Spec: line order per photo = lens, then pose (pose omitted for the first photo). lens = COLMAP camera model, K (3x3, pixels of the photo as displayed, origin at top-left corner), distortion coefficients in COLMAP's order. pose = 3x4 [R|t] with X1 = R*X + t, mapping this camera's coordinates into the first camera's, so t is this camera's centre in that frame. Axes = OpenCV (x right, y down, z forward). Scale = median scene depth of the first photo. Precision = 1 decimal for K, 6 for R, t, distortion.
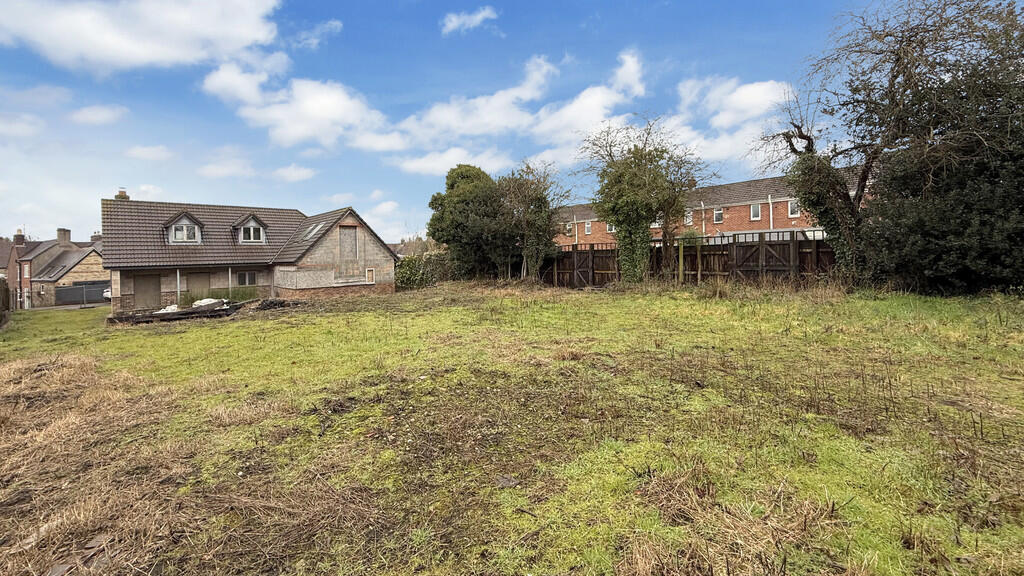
lens RADIAL K [[413.4, 0, 507.9], [0, 413.4, 244.0], [0, 0, 1]] dist [0.000093, -0.000040]
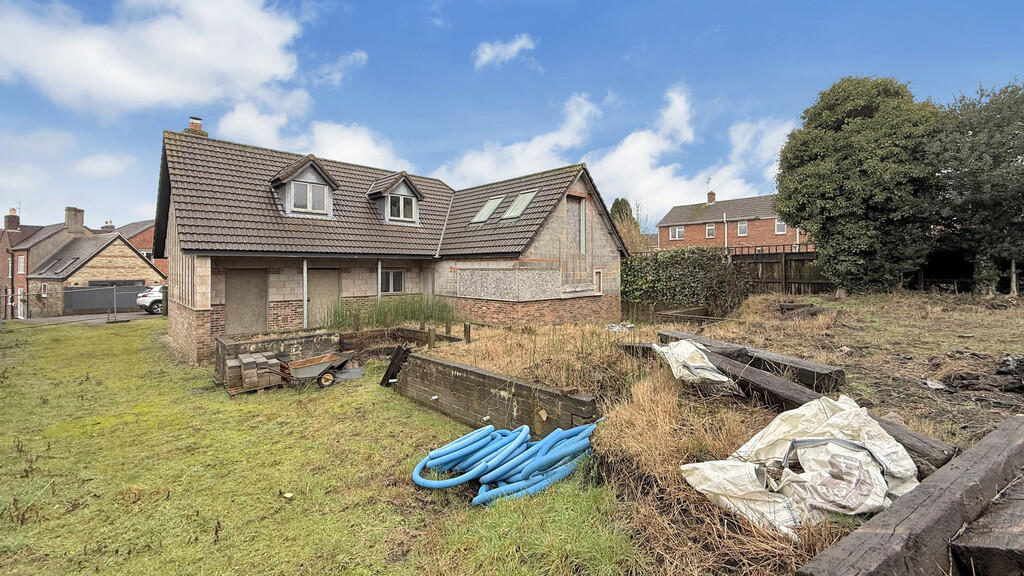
lens RADIAL K [[410.3, 0, 512.2], [0, 410.3, 257.1], [0, 0, 1]] dist [-0.000932, 0.000116]
pose [[0.999589, 0.024762, 0.014423, -0.464798], [-0.024804, 0.999688, 0.002782, 0.042061], [-0.014350, -0.003138, 0.999892, 0.397545]]
